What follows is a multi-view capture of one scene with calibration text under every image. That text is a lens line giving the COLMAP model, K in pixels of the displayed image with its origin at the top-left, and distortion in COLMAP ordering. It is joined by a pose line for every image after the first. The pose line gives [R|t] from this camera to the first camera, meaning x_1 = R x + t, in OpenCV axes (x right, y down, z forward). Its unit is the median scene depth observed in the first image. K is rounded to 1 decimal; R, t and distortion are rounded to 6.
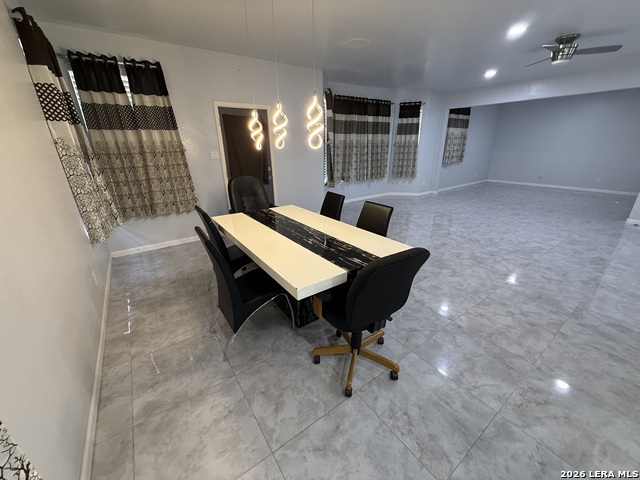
lens RADIAL K [[254.6, 0, 318.4], [0, 254.6, 239.0], [0, 0, 1]] dist [-0.000038, -0.000129]
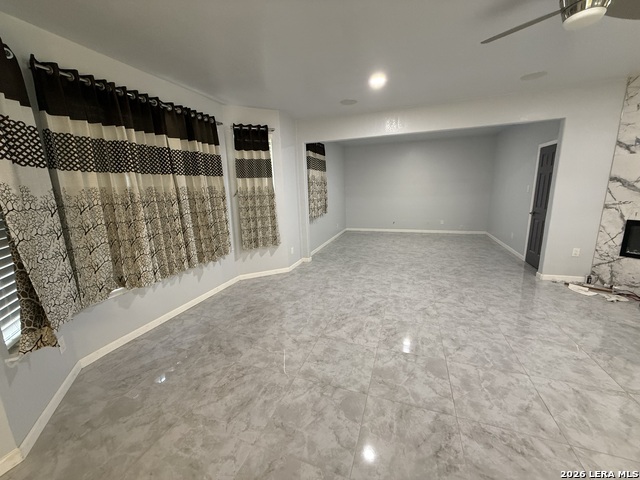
lens RADIAL K [[254.6, 0, 318.4], [0, 254.6, 239.0], [0, 0, 1]] dist [-0.000038, -0.000129]
pose [[0.822181, -0.124690, 0.555402, 0.133575], [0.217694, 0.970418, -0.104398, -0.189369], [-0.525955, 0.206742, 0.825003, 0.492685]]
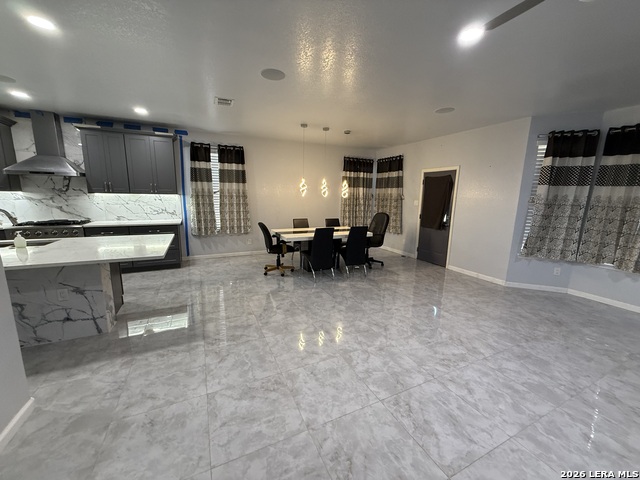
lens RADIAL K [[254.6, 0, 318.4], [0, 254.6, 239.0], [0, 0, 1]] dist [-0.000038, -0.000129]
pose [[-0.176808, 0.182220, -0.967231, 0.724770], [-0.362849, 0.901428, 0.236151, -0.171927], [0.914921, 0.392712, -0.093261, 0.422663]]
